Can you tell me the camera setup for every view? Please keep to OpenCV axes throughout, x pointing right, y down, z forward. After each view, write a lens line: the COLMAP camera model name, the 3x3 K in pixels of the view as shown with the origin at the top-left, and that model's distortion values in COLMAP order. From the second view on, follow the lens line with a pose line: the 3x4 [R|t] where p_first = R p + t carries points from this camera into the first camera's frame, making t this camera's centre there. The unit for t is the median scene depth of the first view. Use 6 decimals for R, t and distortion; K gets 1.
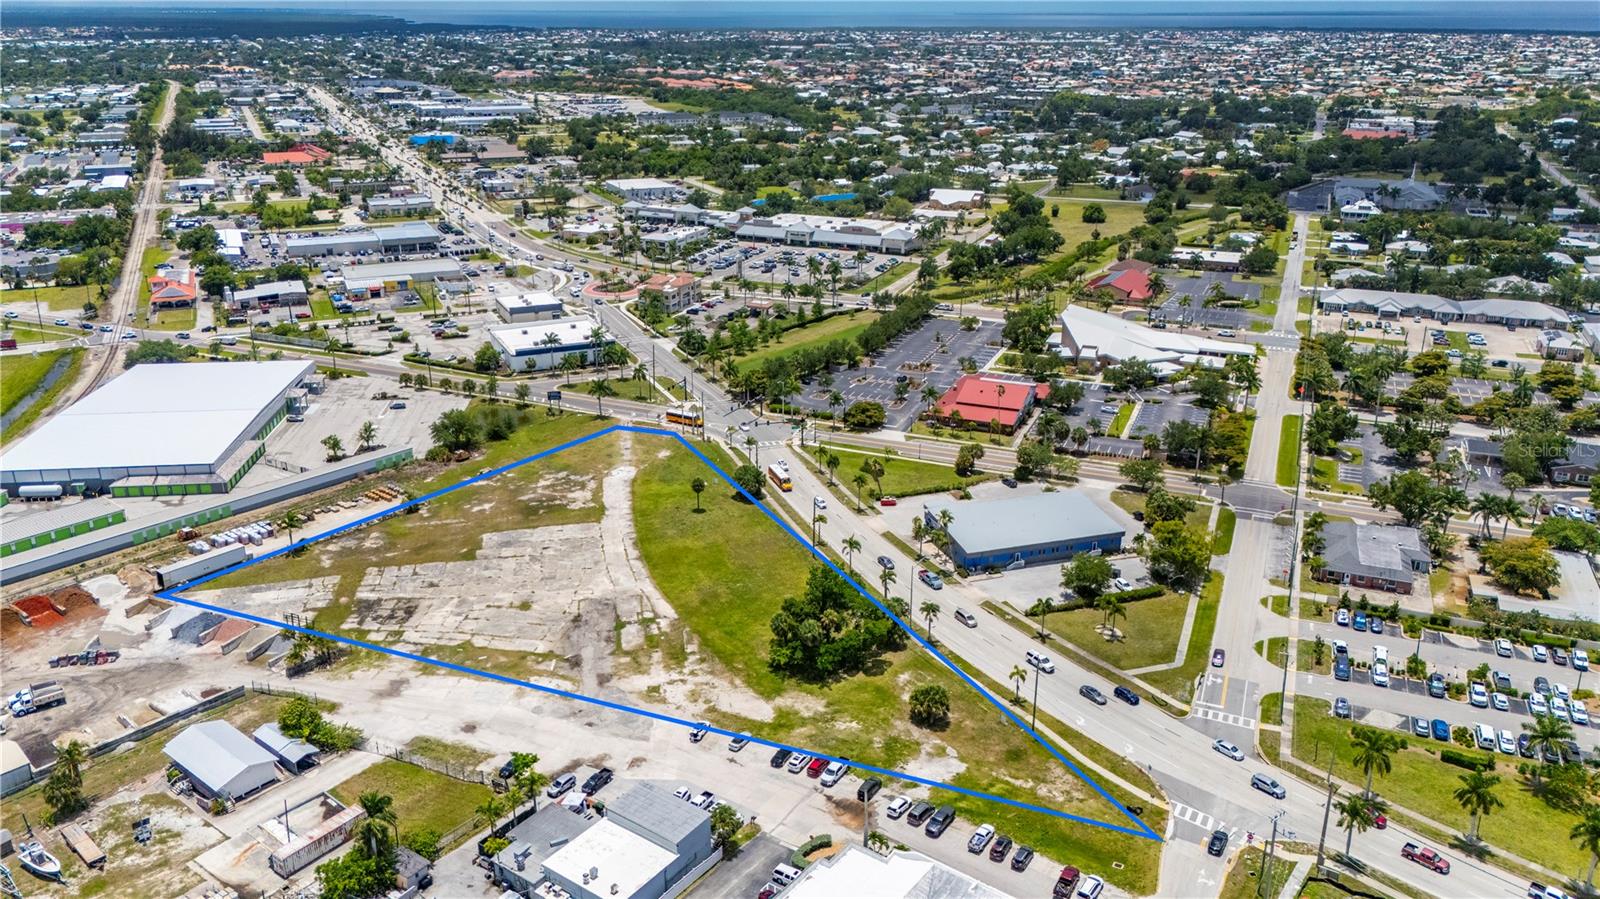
lens RADIAL K [[1191.4, 0, 804.6], [0, 1191.4, 455.9], [0, 0, 1]] dist [0.069415, -0.073628]
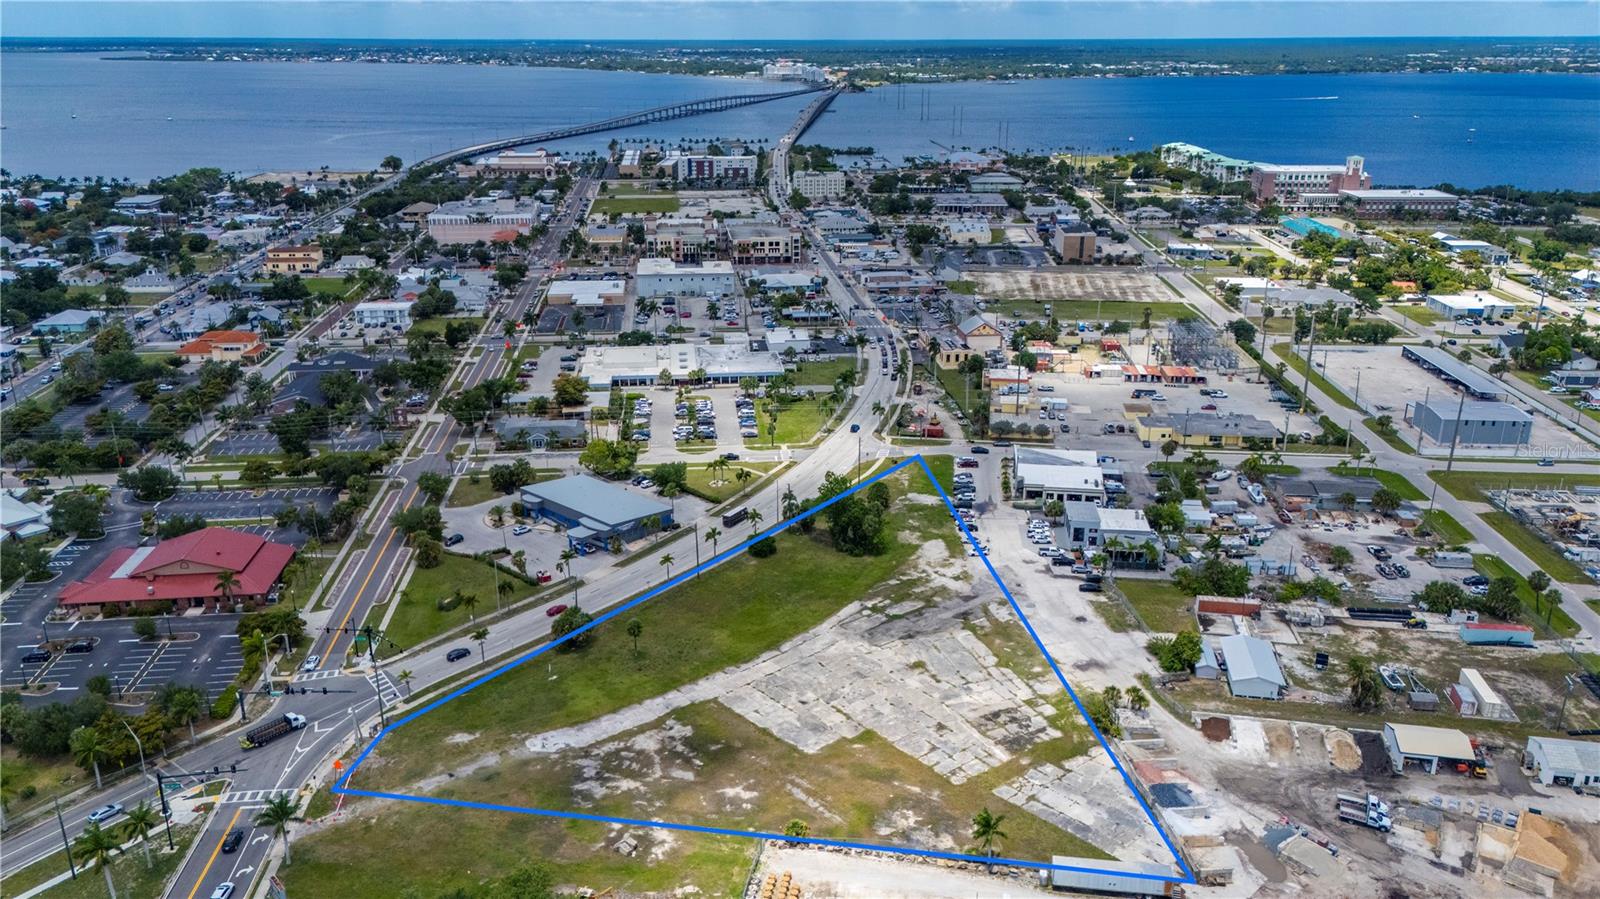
lens RADIAL K [[1191.4, 0, 788.6], [0, 1191.4, 448.7], [0, 0, 1]] dist [0.069415, -0.073628]
pose [[-0.476368, -0.289612, 0.830180, -0.723887], [0.308630, 0.829037, 0.466310, -0.397113], [-0.823299, 0.478354, -0.305544, 0.982563]]
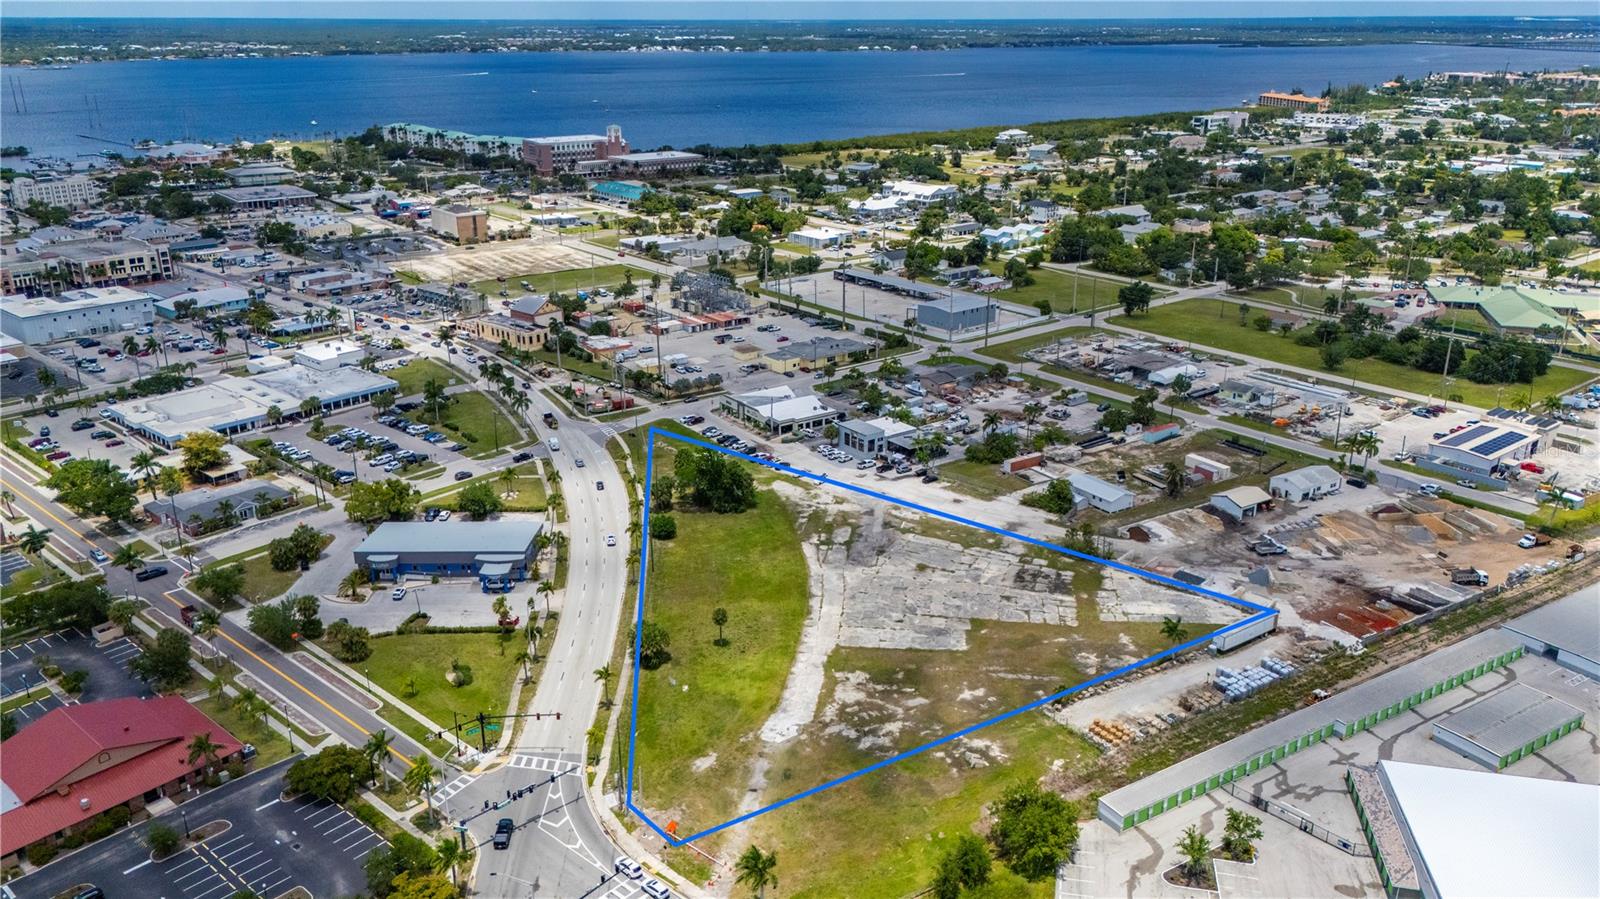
lens RADIAL K [[1191.4, 0, 791.6], [0, 1191.4, 457.1], [0, 0, 1]] dist [0.069415, -0.073628]
pose [[-0.946359, -0.114578, 0.302119, -0.337596], [0.111064, 0.762697, 0.637149, -0.527906], [-0.303429, 0.636526, -0.709060, 1.340502]]
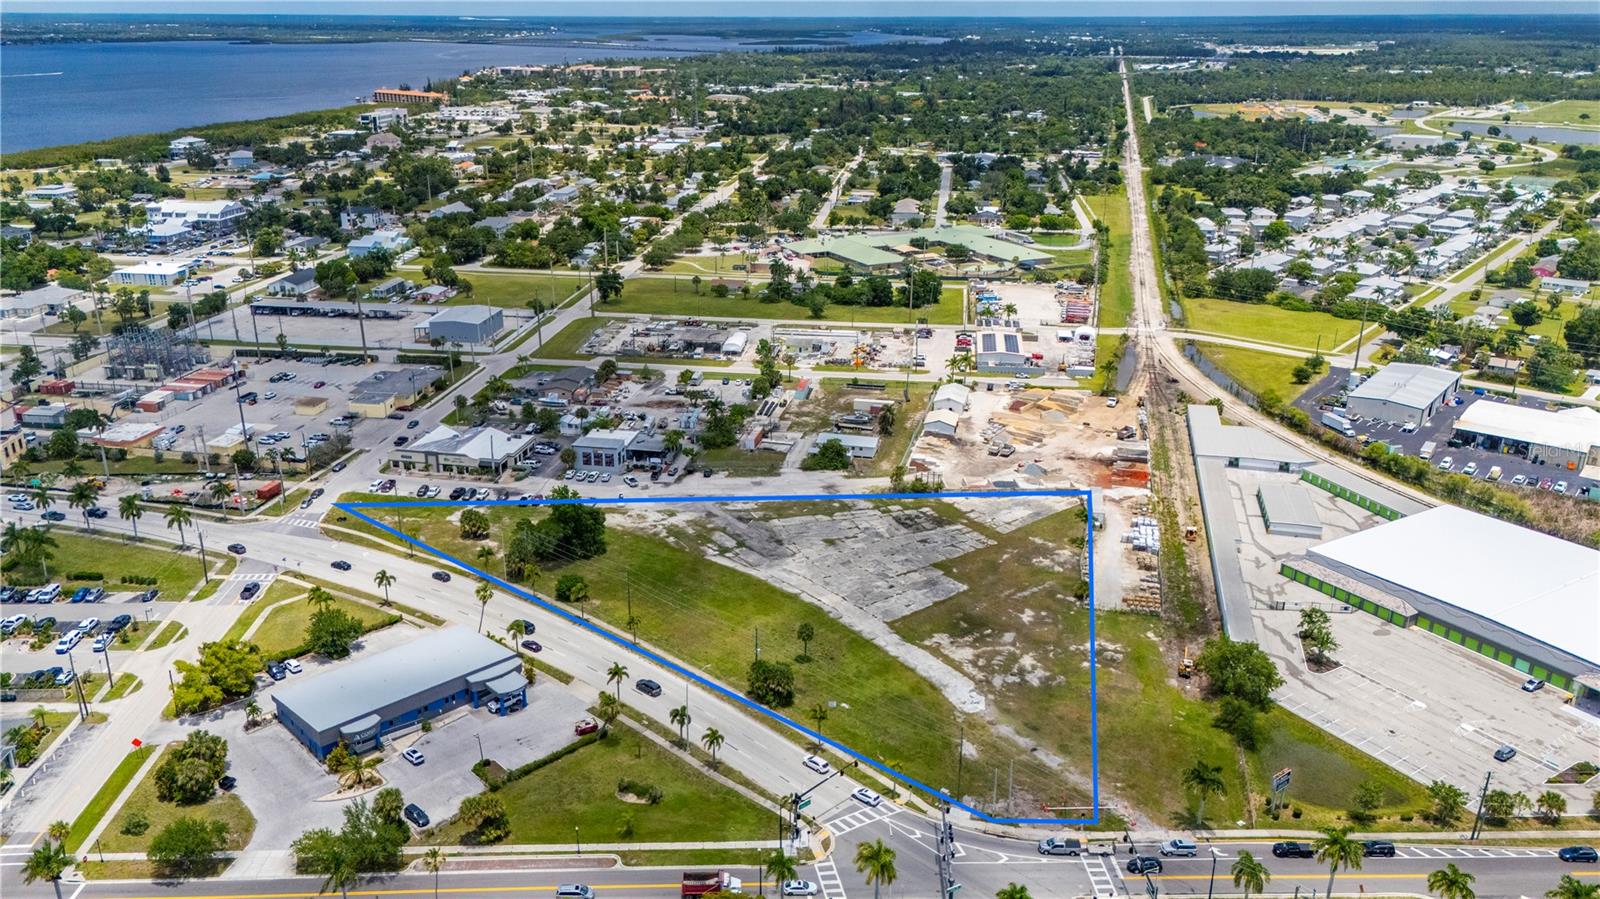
lens RADIAL K [[1191.4, 0, 763.1], [0, 1191.4, 465.5], [0, 0, 1]] dist [0.069415, -0.073628]
pose [[-0.911509, 0.140658, -0.386481, 0.212364], [-0.149176, 0.762639, 0.629388, -0.512084], [0.383274, 0.631346, -0.674169, 1.303849]]
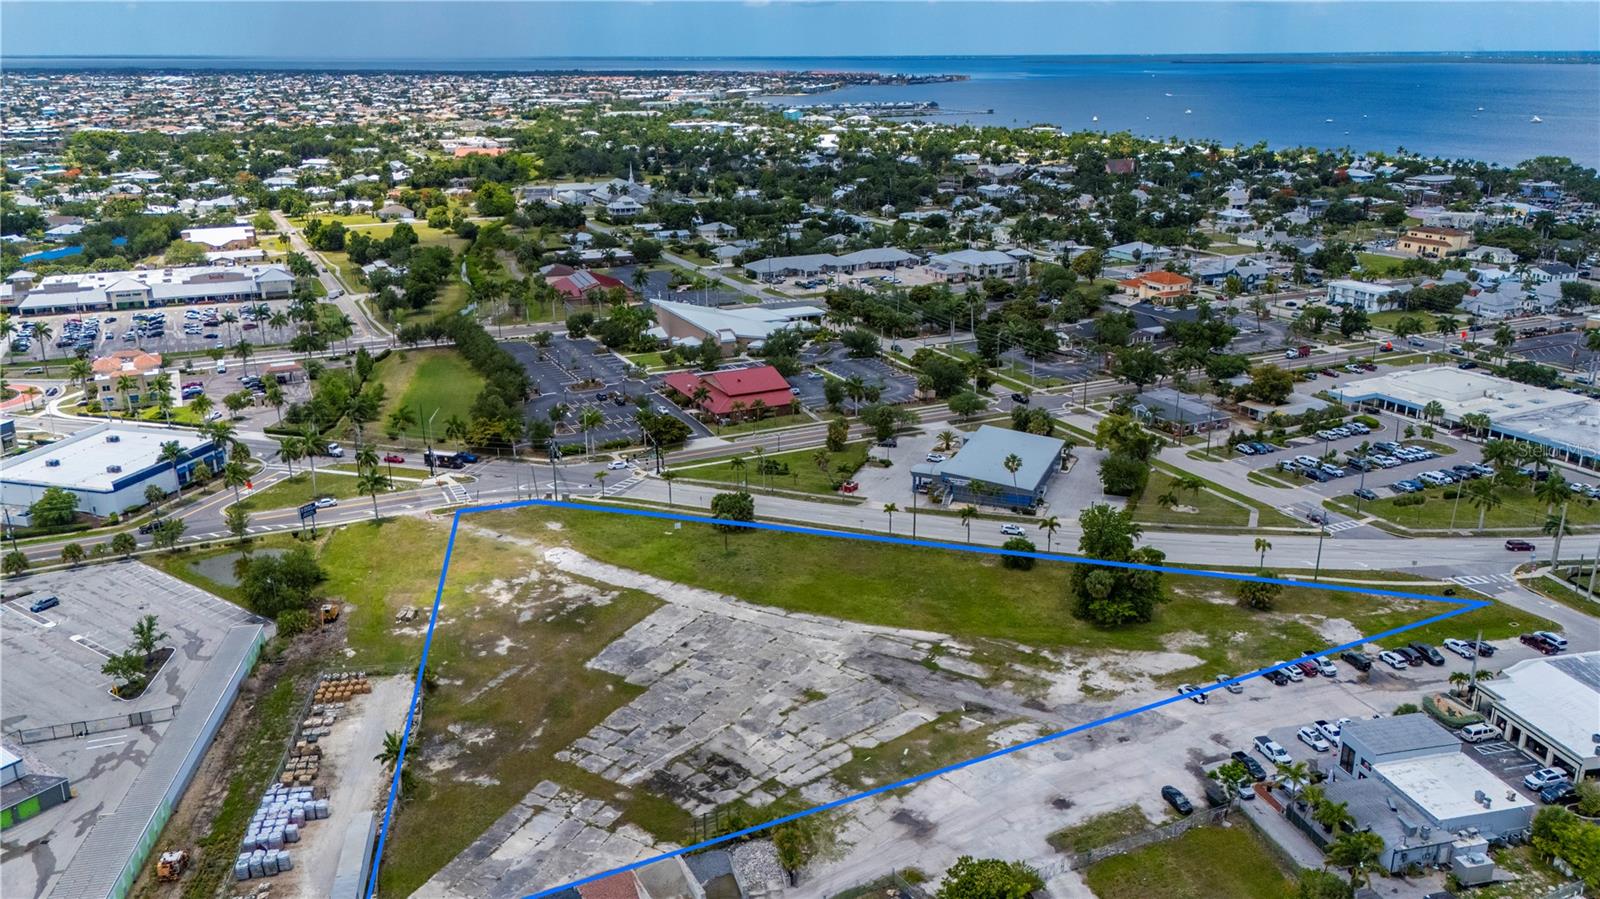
lens RADIAL K [[1191.4, 0, 803.4], [0, 1191.4, 459.0], [0, 0, 1]] dist [0.069415, -0.073628]
pose [[0.652538, -0.248647, 0.715799, -0.565933], [0.270392, 0.958849, 0.086580, -0.068052], [-0.707872, 0.137050, 0.692918, 0.335015]]
